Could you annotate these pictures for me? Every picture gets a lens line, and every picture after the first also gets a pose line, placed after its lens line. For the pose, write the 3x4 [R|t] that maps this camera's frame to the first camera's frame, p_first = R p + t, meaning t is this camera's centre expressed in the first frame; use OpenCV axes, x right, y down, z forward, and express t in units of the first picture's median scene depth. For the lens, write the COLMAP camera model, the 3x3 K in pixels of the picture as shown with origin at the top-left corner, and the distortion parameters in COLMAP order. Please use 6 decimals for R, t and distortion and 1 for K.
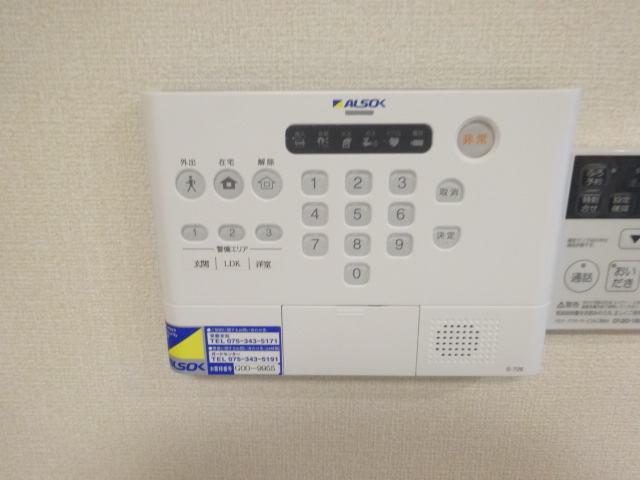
lens RADIAL K [[469.7, 0, 320.1], [0, 469.7, 242.4], [0, 0, 1]] dist [0.008784, 0.000686]
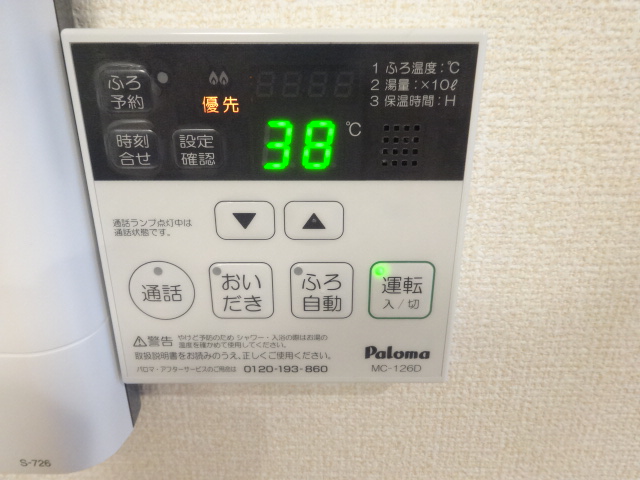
lens RADIAL K [[469.7, 0, 320.0], [0, 469.7, 237.7], [0, 0, 1]] dist [0.008784, 0.000686]
pose [[0.999987, 0.003615, -0.003633, 0.731107], [-0.003350, 0.997503, 0.070538, -0.024316], [0.003878, -0.070525, 0.997502, 0.482920]]
